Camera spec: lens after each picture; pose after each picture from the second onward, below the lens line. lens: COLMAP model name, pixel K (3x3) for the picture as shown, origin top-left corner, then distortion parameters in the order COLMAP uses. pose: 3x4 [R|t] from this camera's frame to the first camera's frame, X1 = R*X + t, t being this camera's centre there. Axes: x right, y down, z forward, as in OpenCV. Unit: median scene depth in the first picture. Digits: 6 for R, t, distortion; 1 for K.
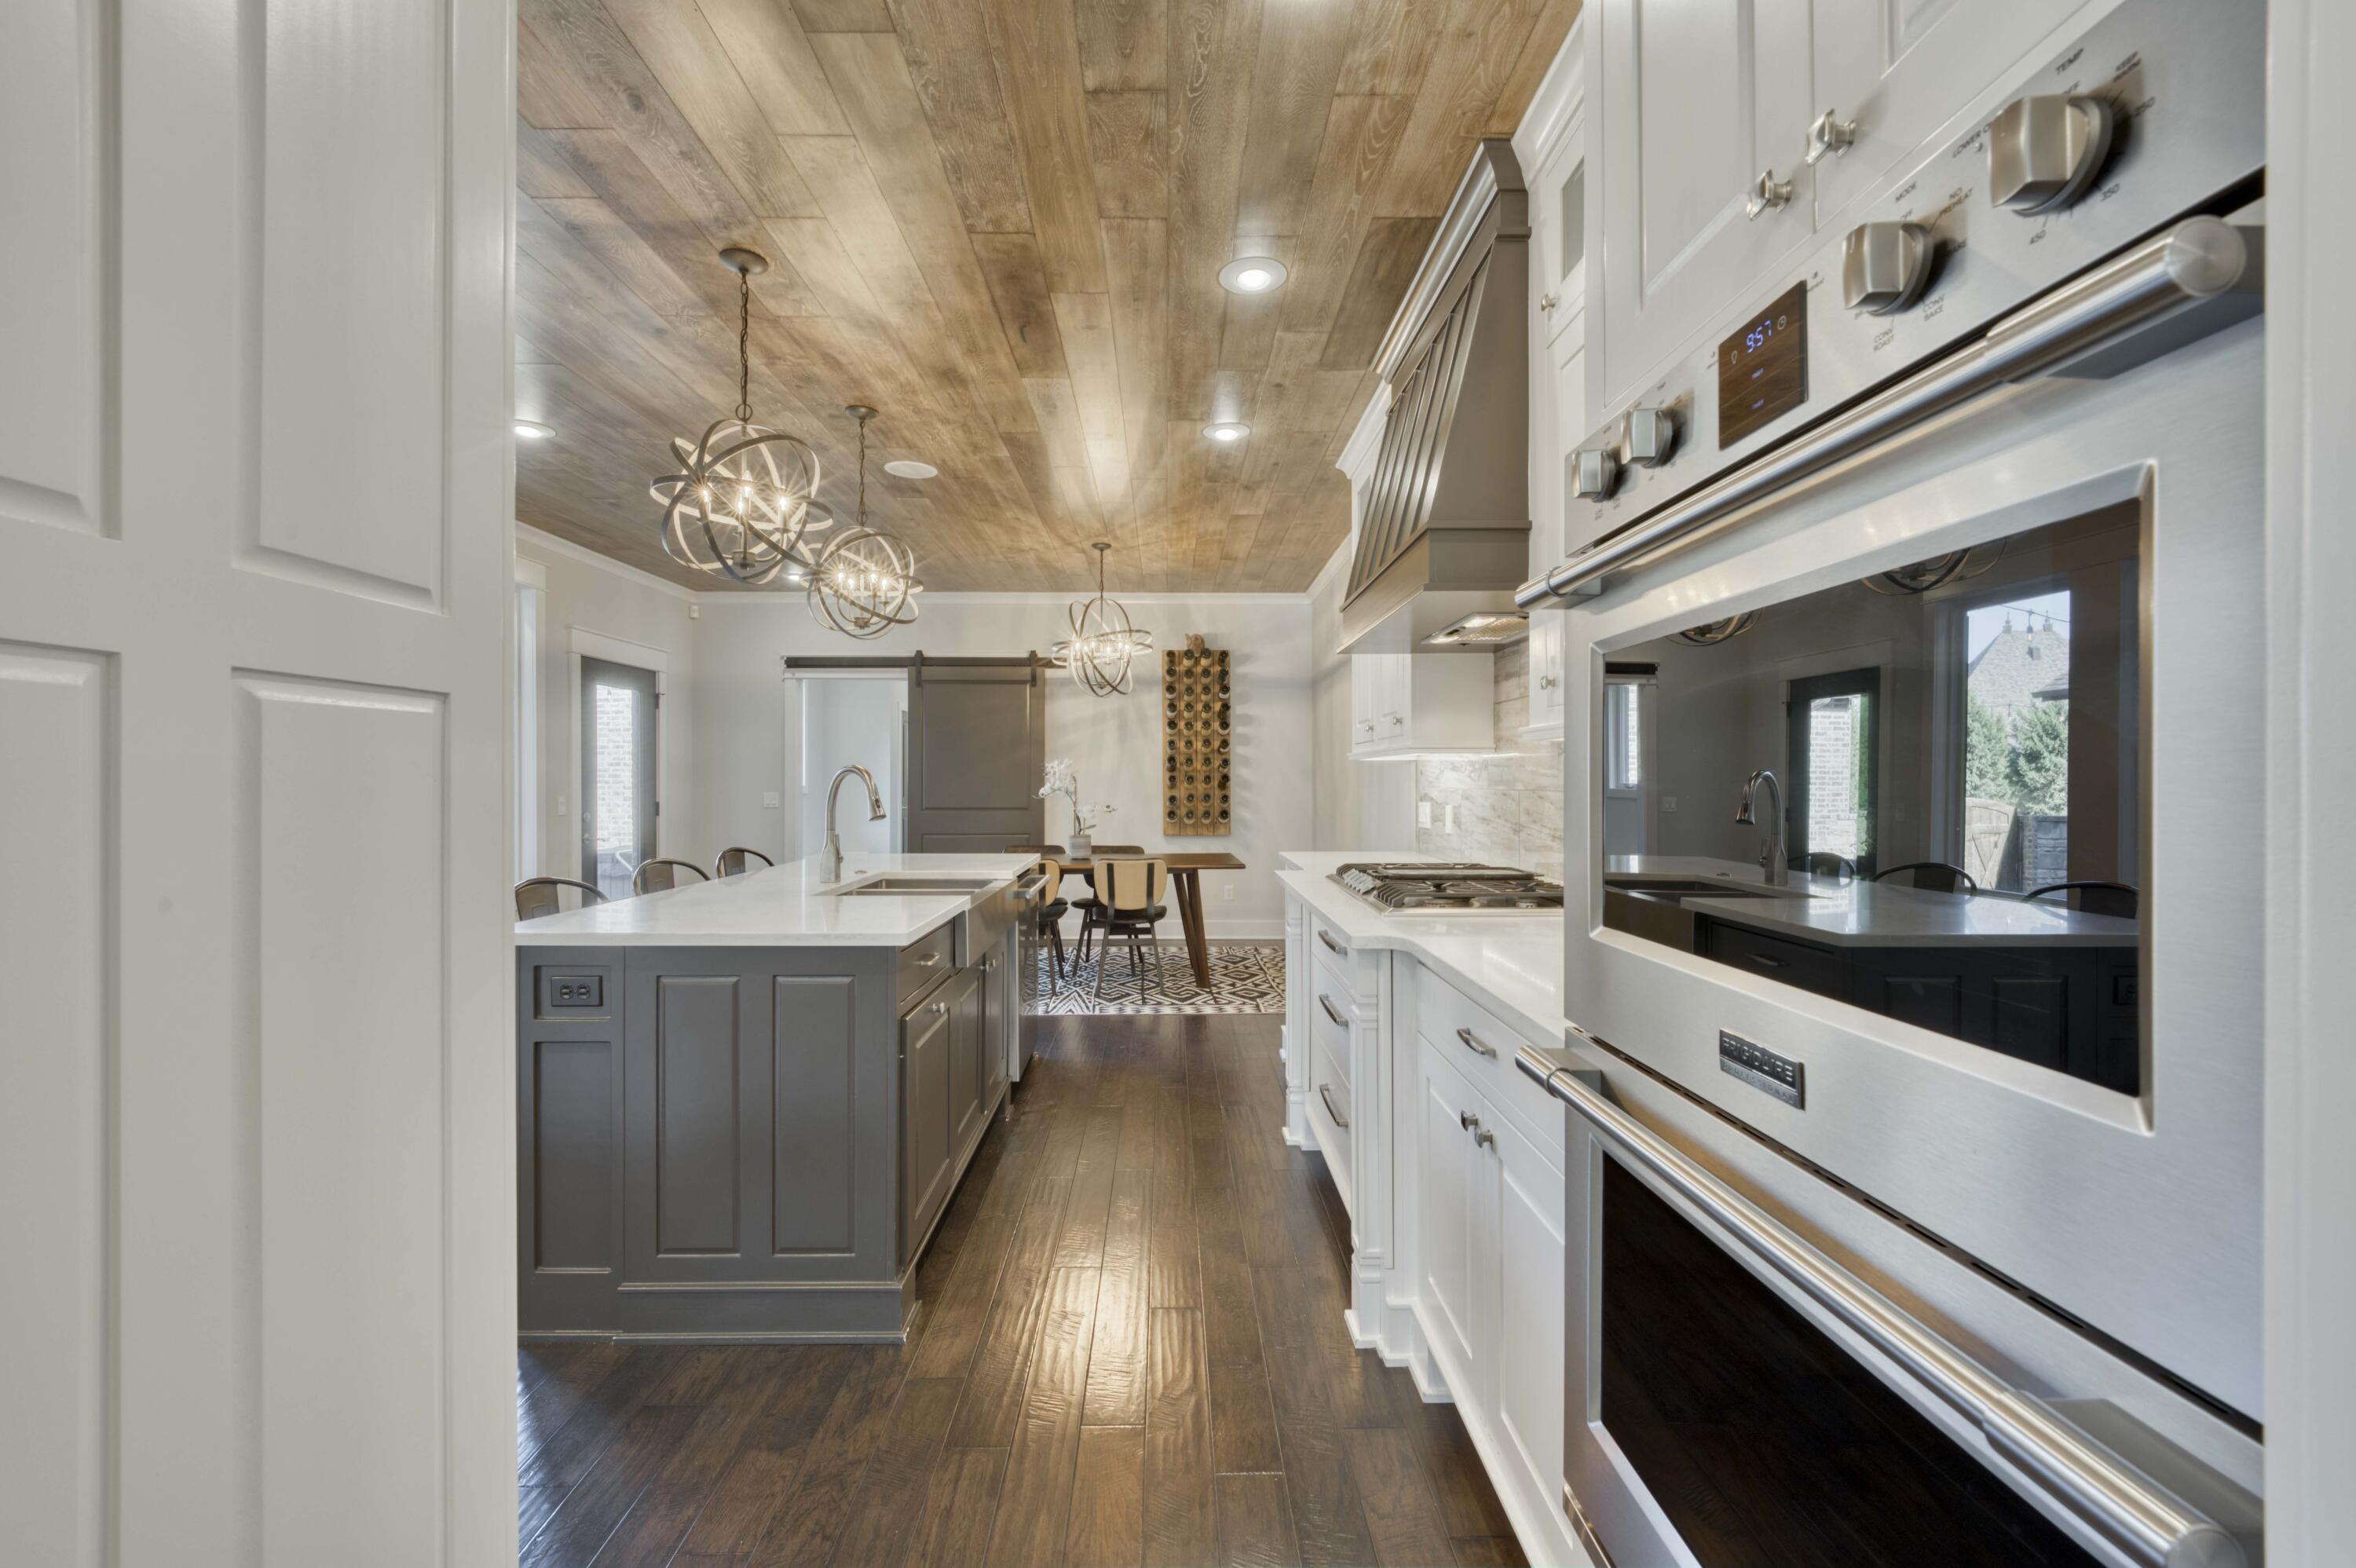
lens RADIAL K [[941.9, 0, 1174.3], [0, 941.9, 781.0], [0, 0, 1]] dist [-0.001989, -0.000439]
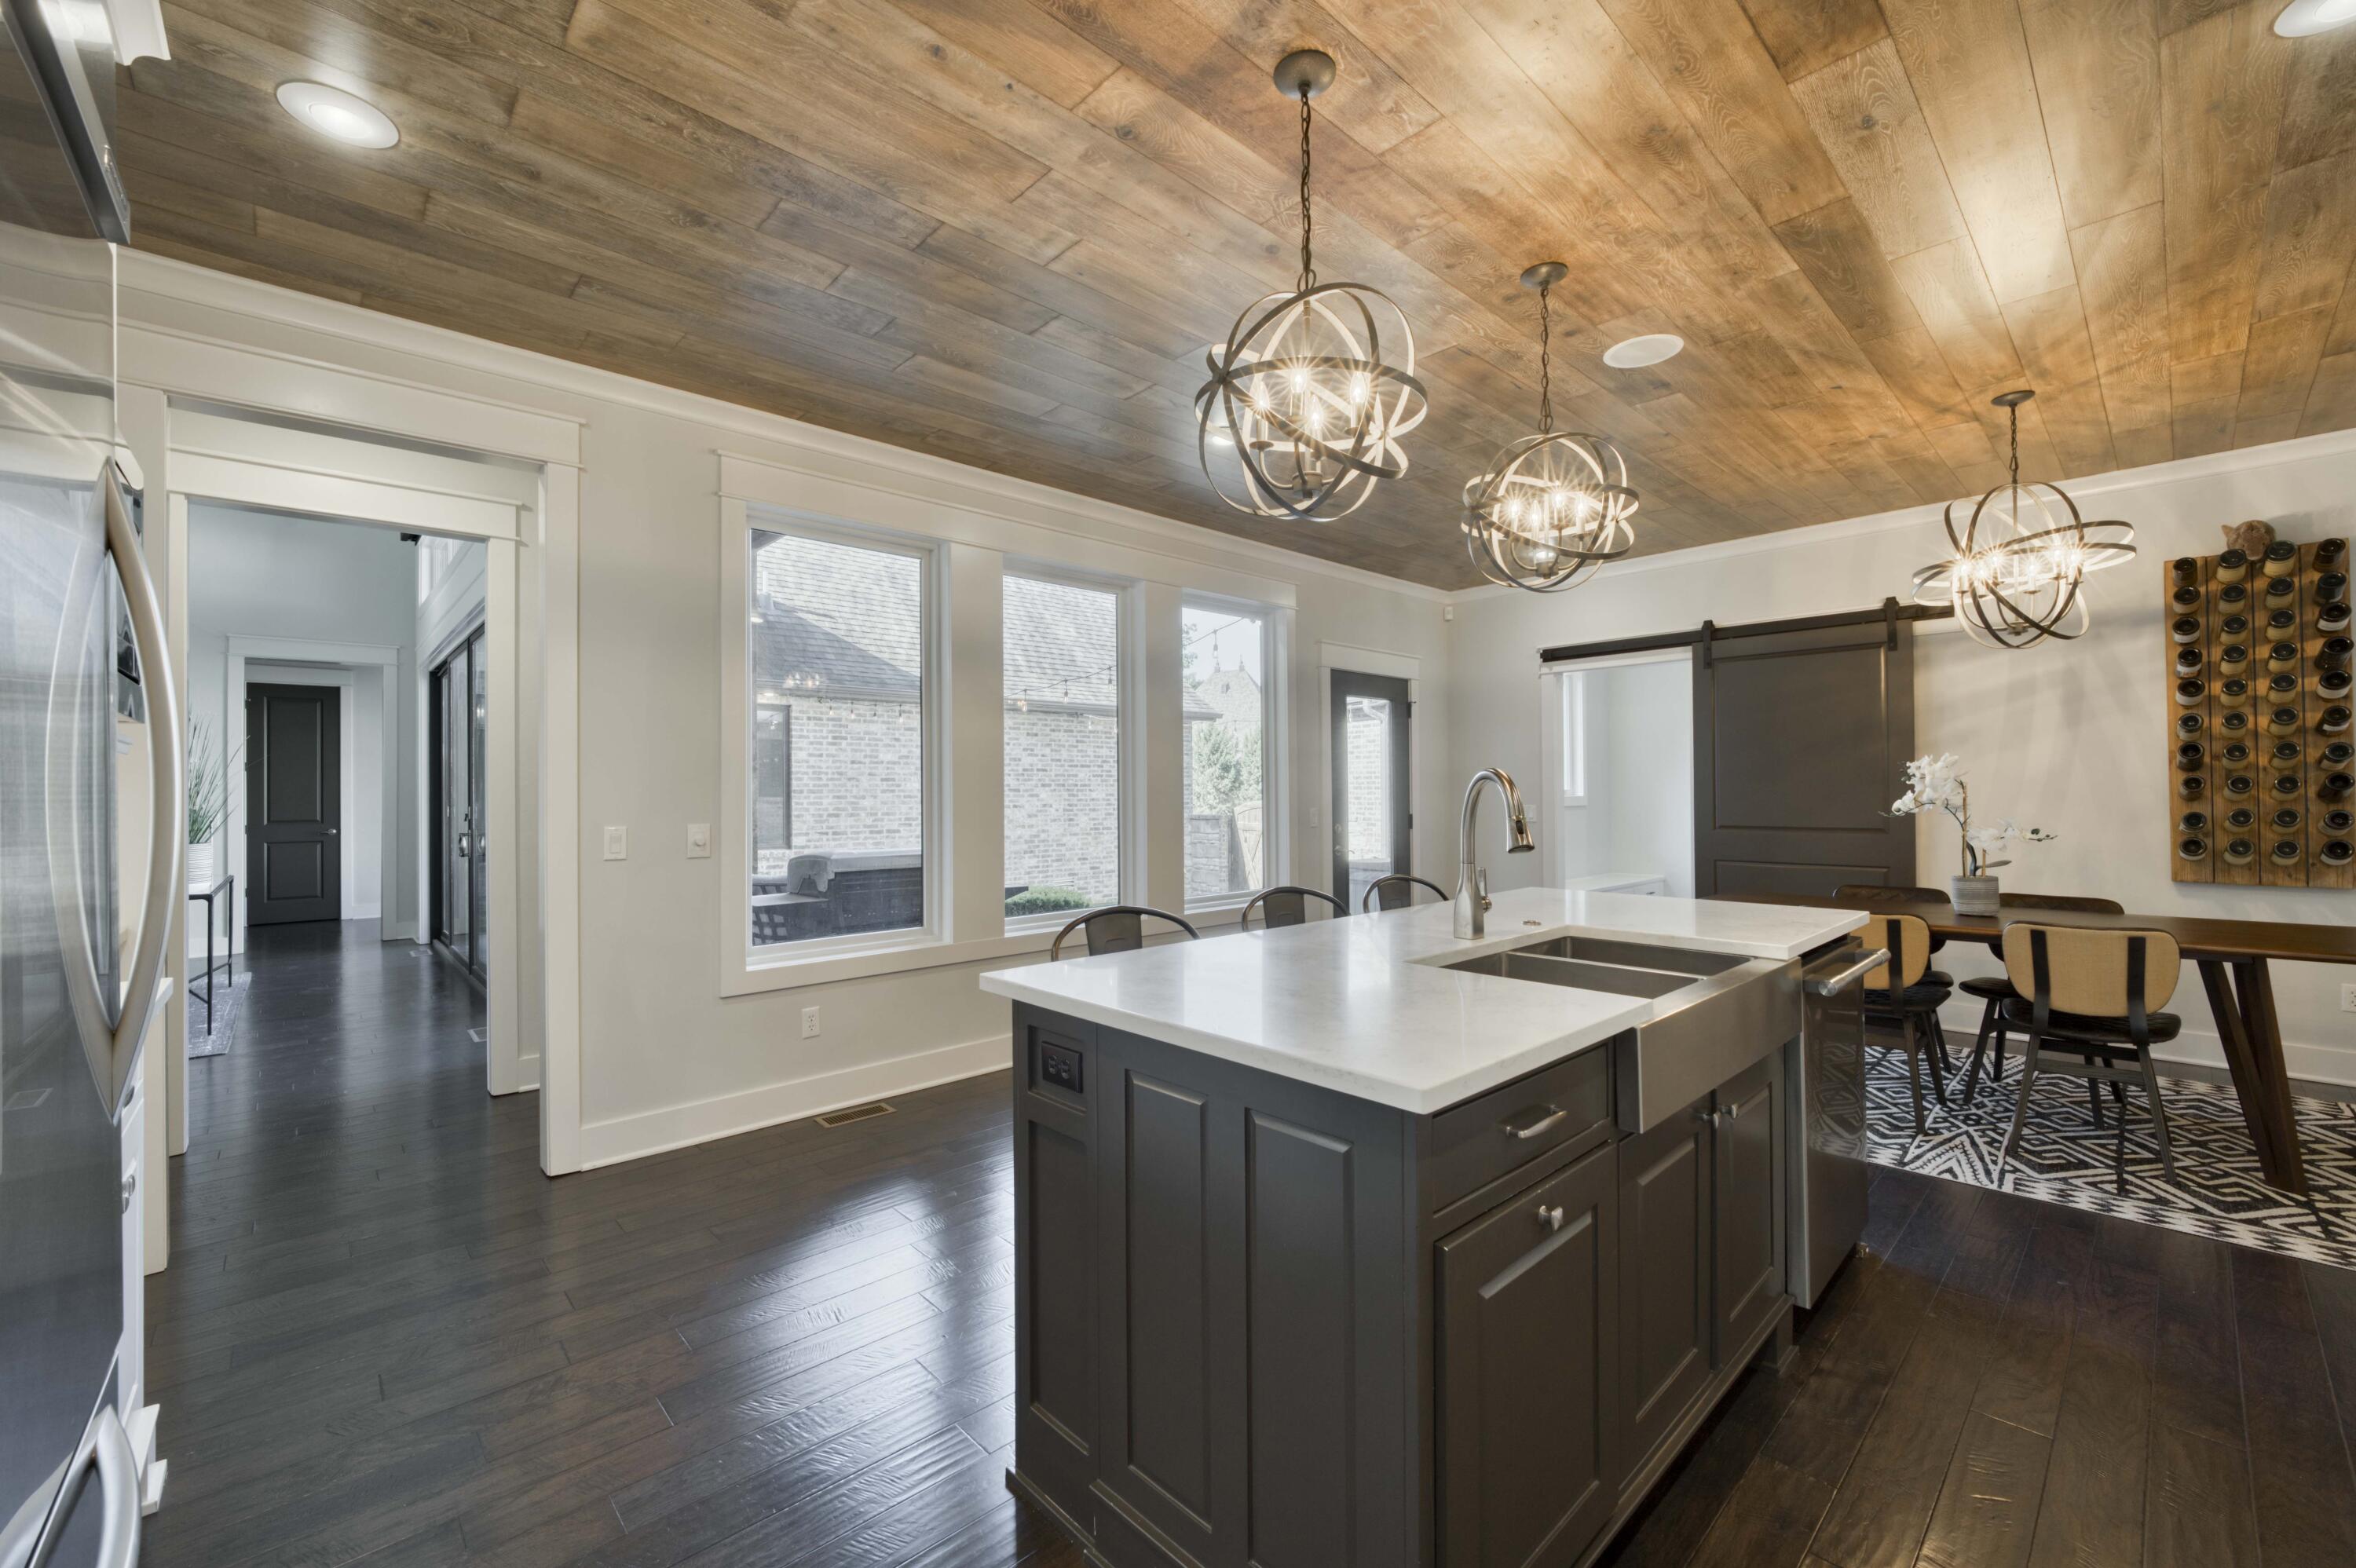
lens RADIAL K [[941.9, 0, 1179.8], [0, 941.9, 784.7], [0, 0, 1]] dist [-0.001989, -0.000439]
pose [[0.677010, -0.011402, -0.735885, 0.001405], [0.006630, 0.999934, -0.009394, -0.000314], [0.735944, 0.001480, 0.677041, 0.205338]]
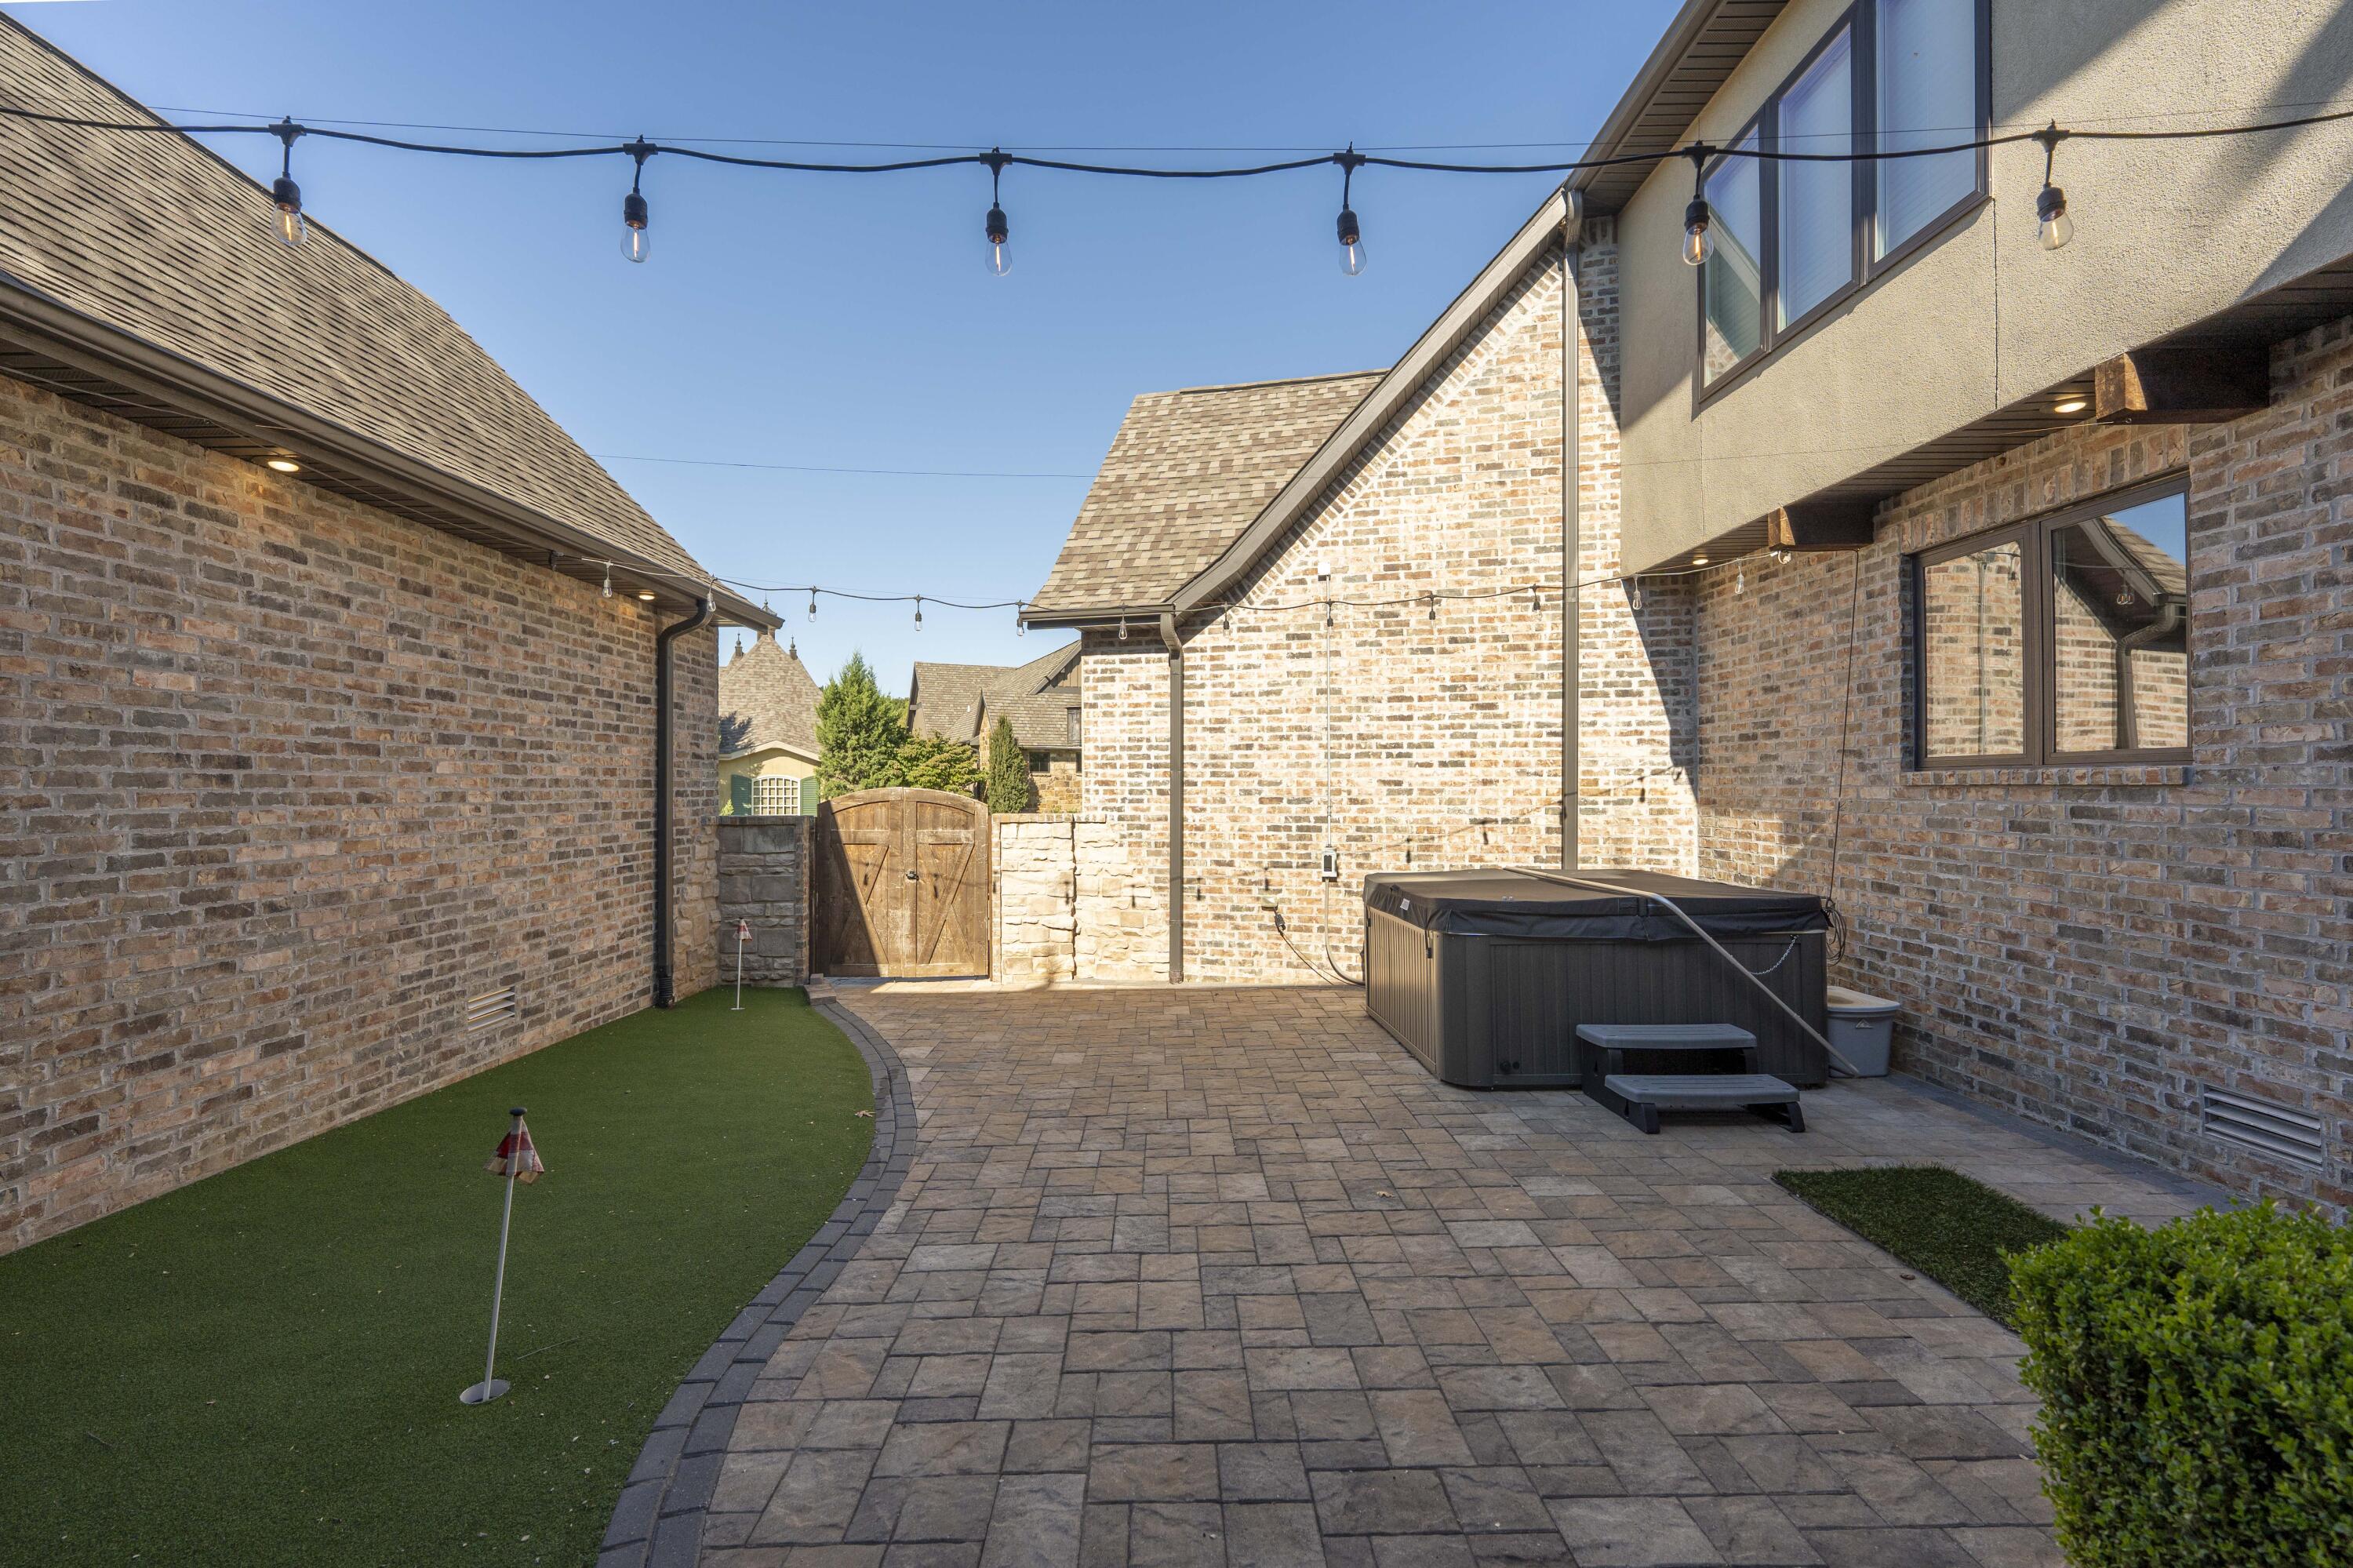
lens RADIAL K [[958.1, 0, 1168.9], [0, 958.1, 780.6], [0, 0, 1]] dist [0.000973, 0.000084]
pose [[0.999995, -0.002744, -0.001576, -1.416080], [0.002730, 0.999961, -0.008425, 0.023776], [0.001599, 0.008421, 0.999963, 0.743021]]
